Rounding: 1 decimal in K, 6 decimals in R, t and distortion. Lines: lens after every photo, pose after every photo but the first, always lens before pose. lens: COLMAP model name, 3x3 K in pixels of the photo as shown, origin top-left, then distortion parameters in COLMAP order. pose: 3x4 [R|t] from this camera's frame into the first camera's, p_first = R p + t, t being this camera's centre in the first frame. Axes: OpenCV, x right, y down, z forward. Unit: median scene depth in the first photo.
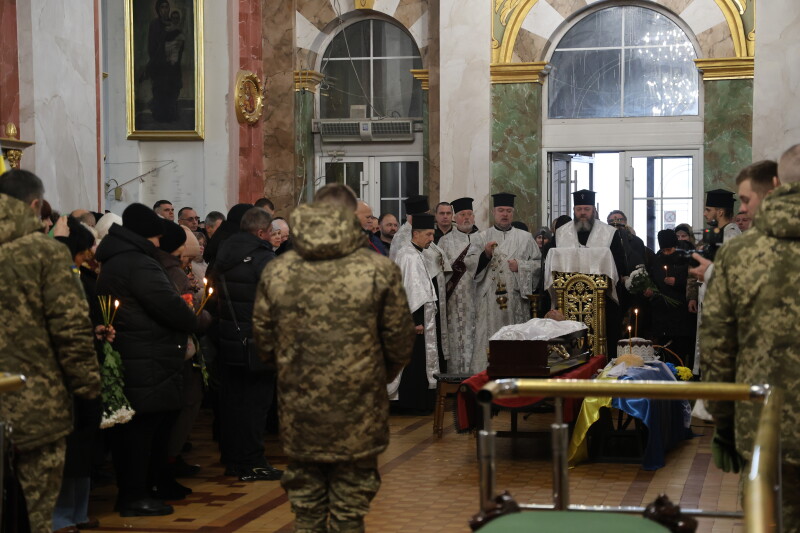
lens RADIAL K [[1758.4, 0, 400.4], [0, 1758.4, 266.9], [0, 0, 1]] dist [0.300033, 0.000000]
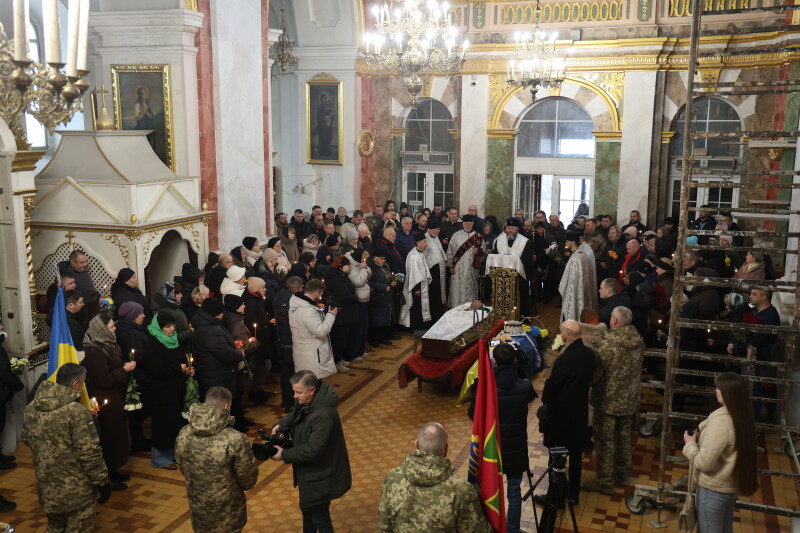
lens RADIAL K [[832.7, 0, 394.4], [0, 832.7, 261.2], [0, 0, 1]] dist [-0.033476, 0.000000]
pose [[0.986698, 0.035830, -0.158569, 0.100330], [-0.010633, 0.987545, 0.156978, -0.113519], [0.162219, -0.153204, 0.974789, 0.073594]]
